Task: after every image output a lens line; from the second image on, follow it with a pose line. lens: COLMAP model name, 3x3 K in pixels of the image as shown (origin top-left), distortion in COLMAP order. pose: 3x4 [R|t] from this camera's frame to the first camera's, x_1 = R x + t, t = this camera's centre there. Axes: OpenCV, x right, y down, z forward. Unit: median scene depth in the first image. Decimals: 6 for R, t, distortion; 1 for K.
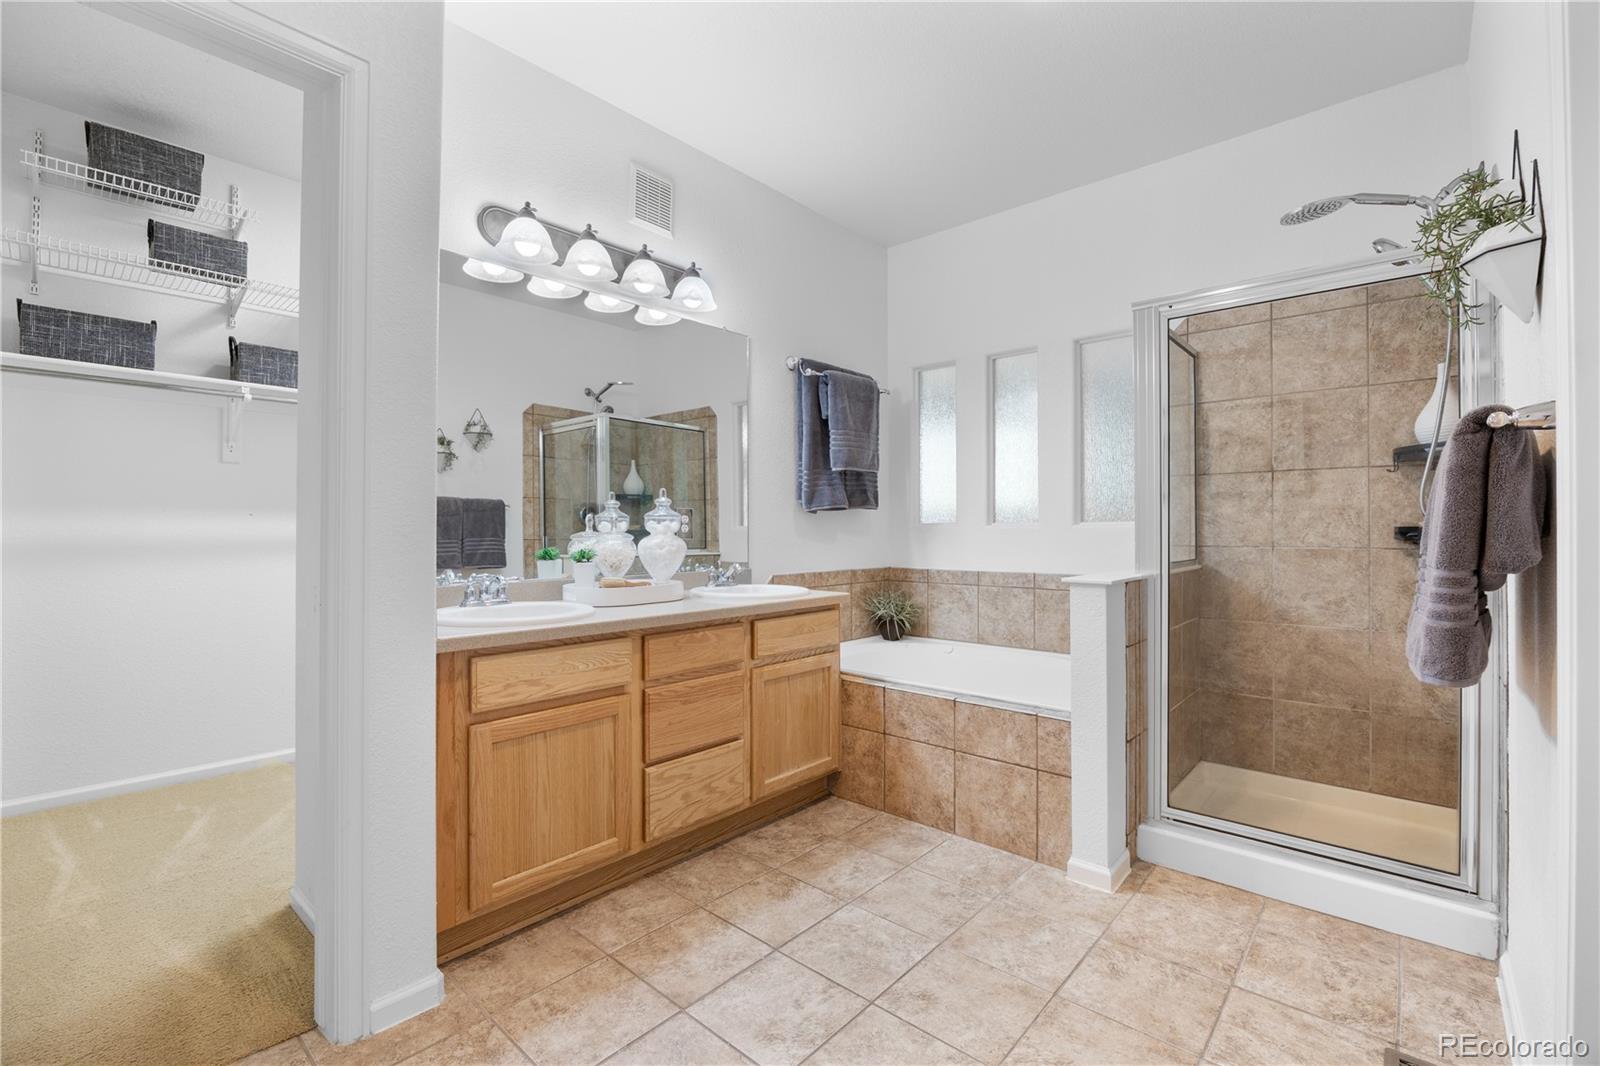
lens RADIAL K [[693.4, 0, 798.4], [0, 693.4, 533.0], [0, 0, 1]] dist [-0.010197, 0.003101]
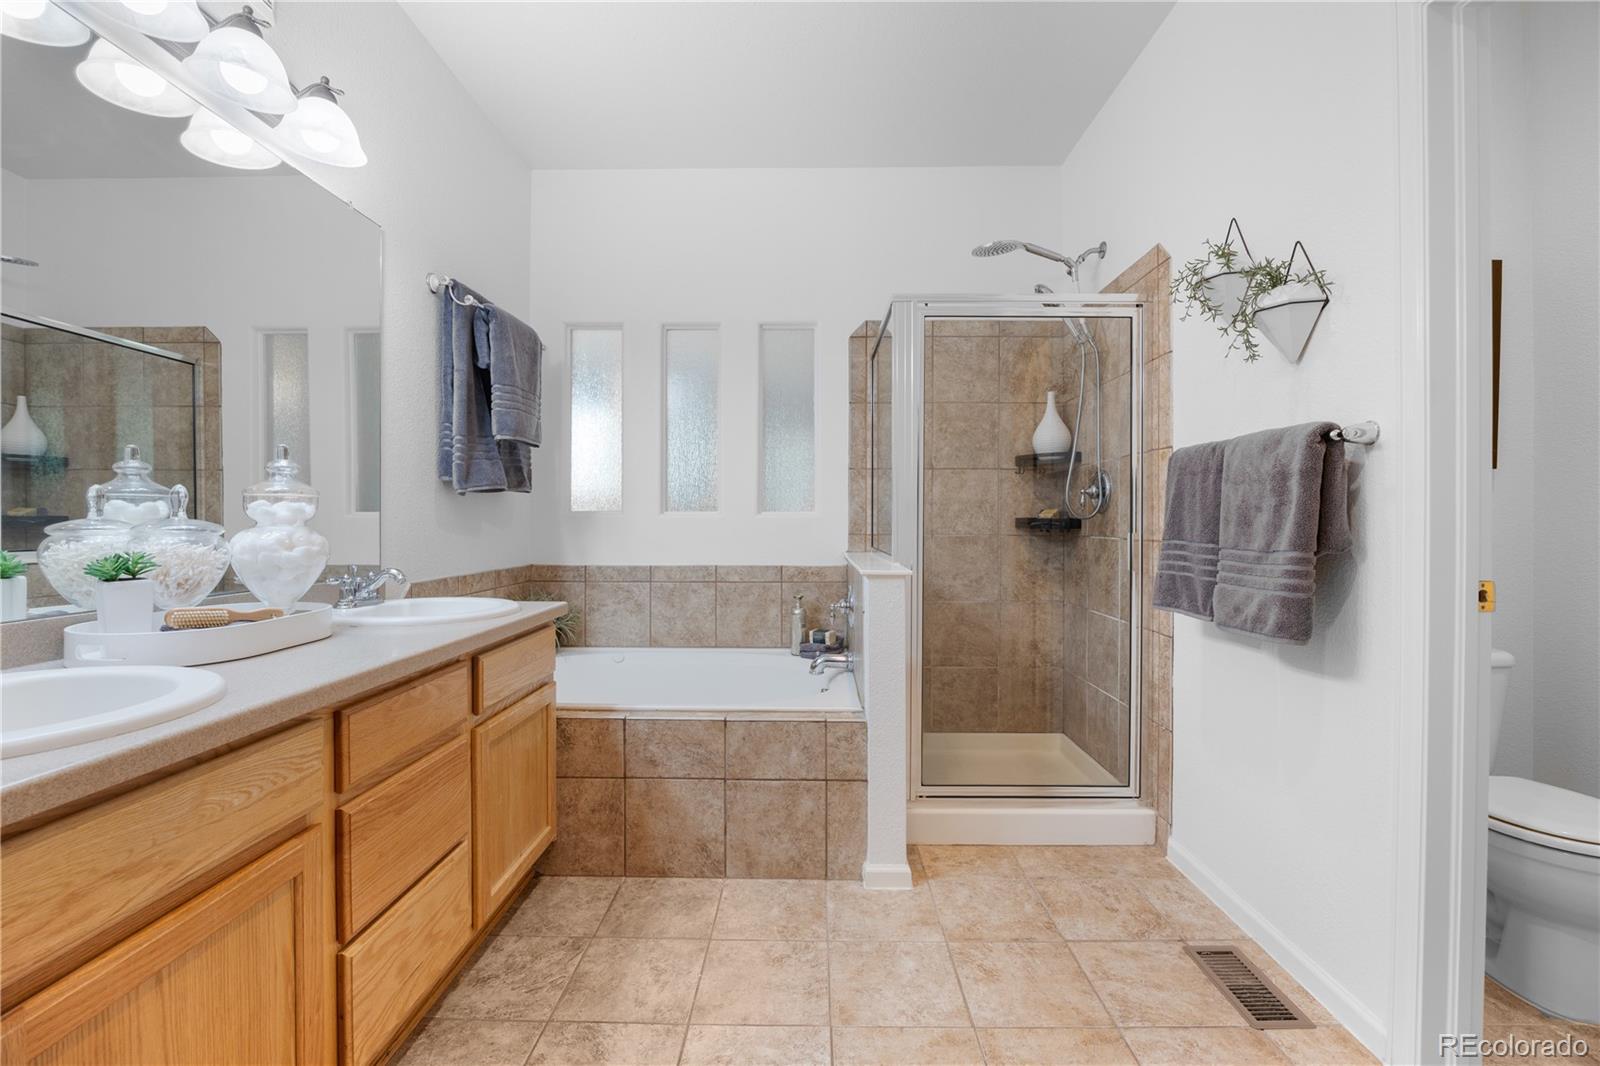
lens RADIAL K [[693.4, 0, 802.9], [0, 693.4, 528.1], [0, 0, 1]] dist [-0.010197, 0.003101]
pose [[0.757324, -0.004135, 0.653026, -0.248380], [-0.000235, 0.999978, 0.006604, 0.001396], [-0.653039, -0.005155, 0.757307, 0.291974]]
